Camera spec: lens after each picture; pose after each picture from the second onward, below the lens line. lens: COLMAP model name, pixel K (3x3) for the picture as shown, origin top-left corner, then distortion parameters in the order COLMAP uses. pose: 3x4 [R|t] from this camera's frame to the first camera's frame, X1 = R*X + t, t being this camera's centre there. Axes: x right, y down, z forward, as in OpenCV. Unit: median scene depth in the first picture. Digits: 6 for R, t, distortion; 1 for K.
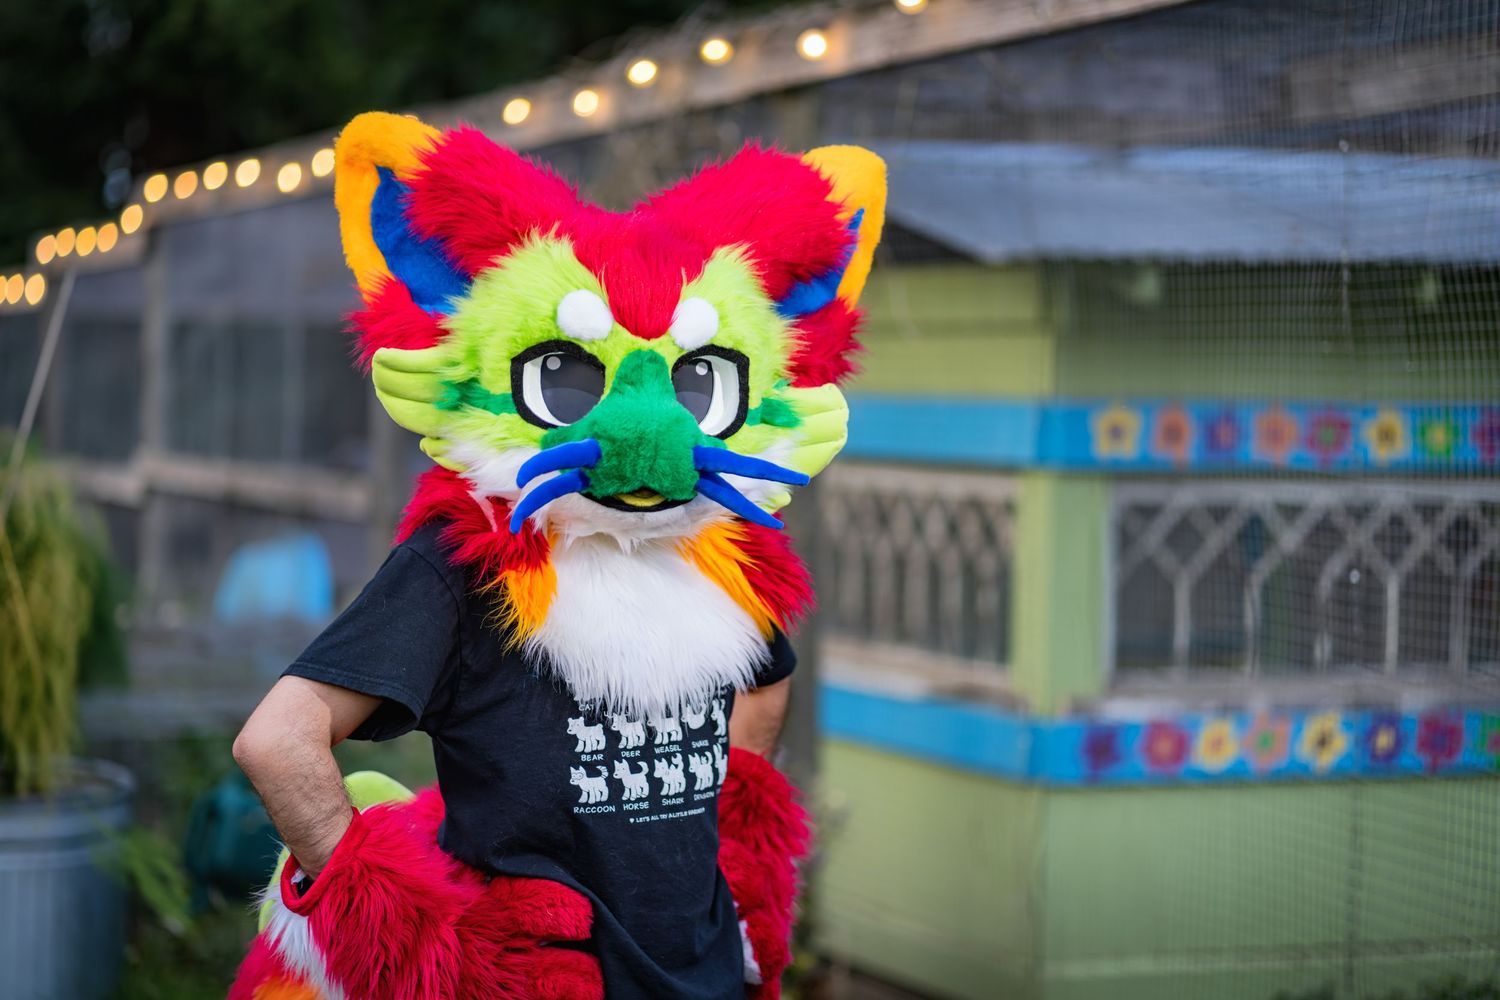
lens RADIAL K [[3629.0, 0, 750.0], [0, 3629.0, 500.0], [0, 0, 1]] dist [0.057680, 0.238703]
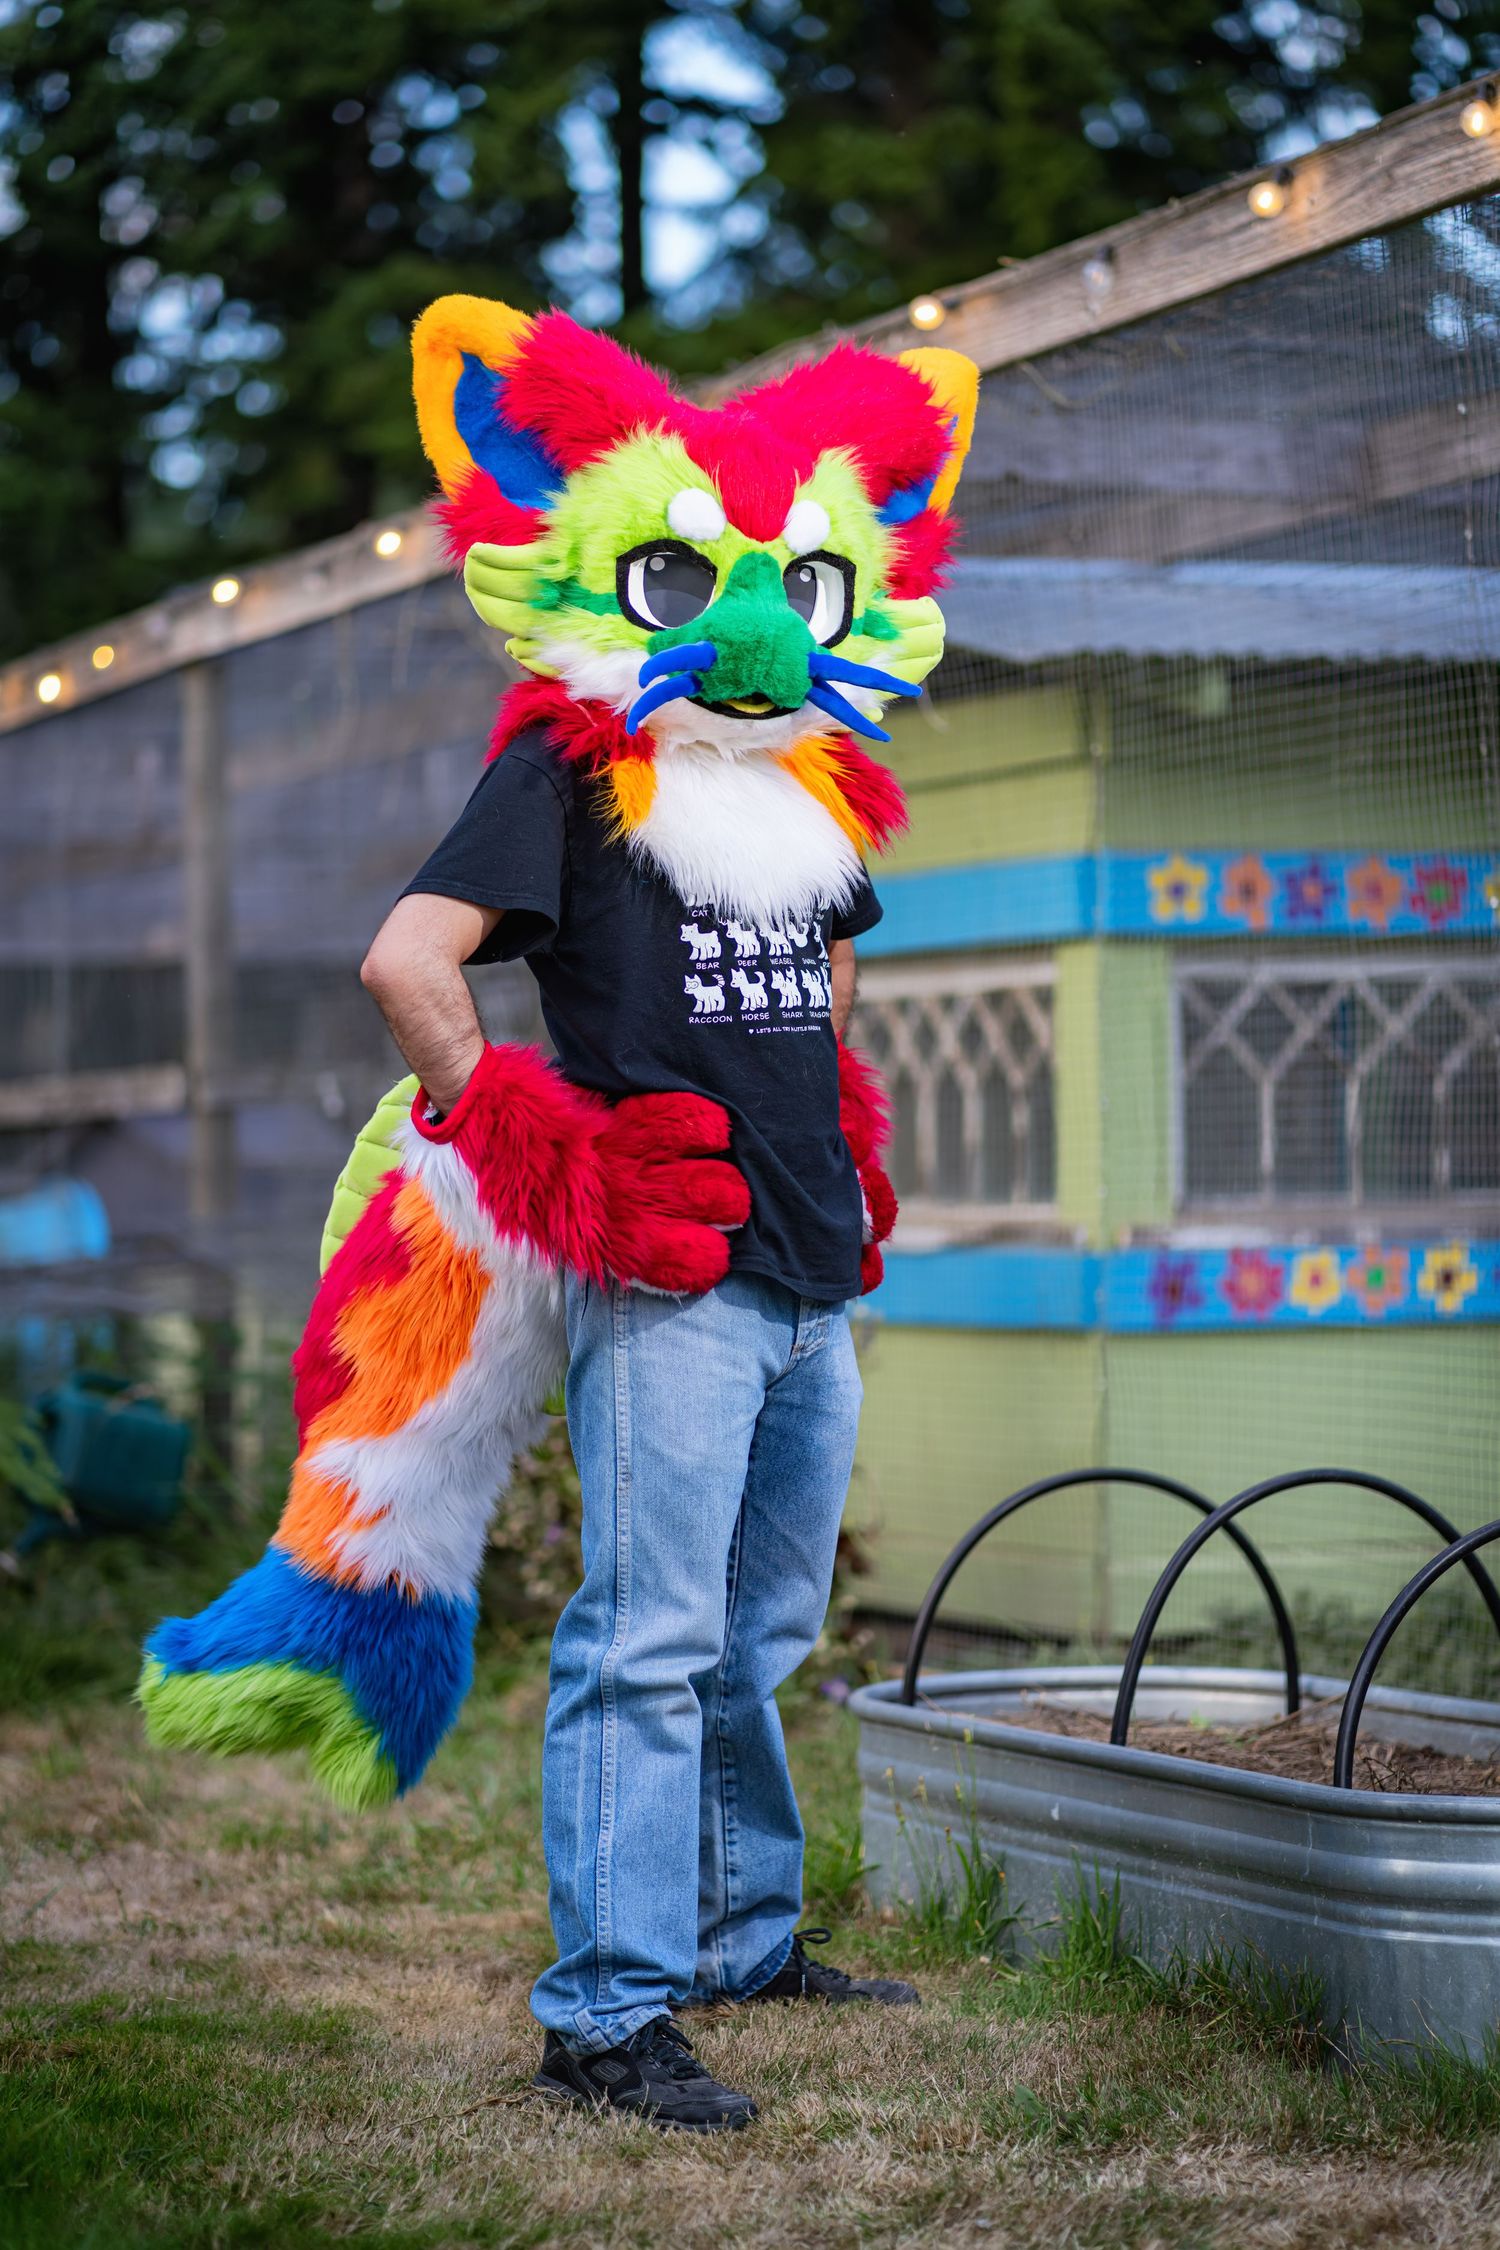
lens RADIAL K [[5484.3, 0, 750.0], [0, 5484.3, 1125.0], [0, 0, 1]] dist [0.068064, -0.299224]
pose [[0.998631, -0.033629, 0.040065, -0.091076], [0.035438, 0.998343, -0.045329, 0.177464], [-0.038474, 0.046686, 0.998168, -0.423571]]
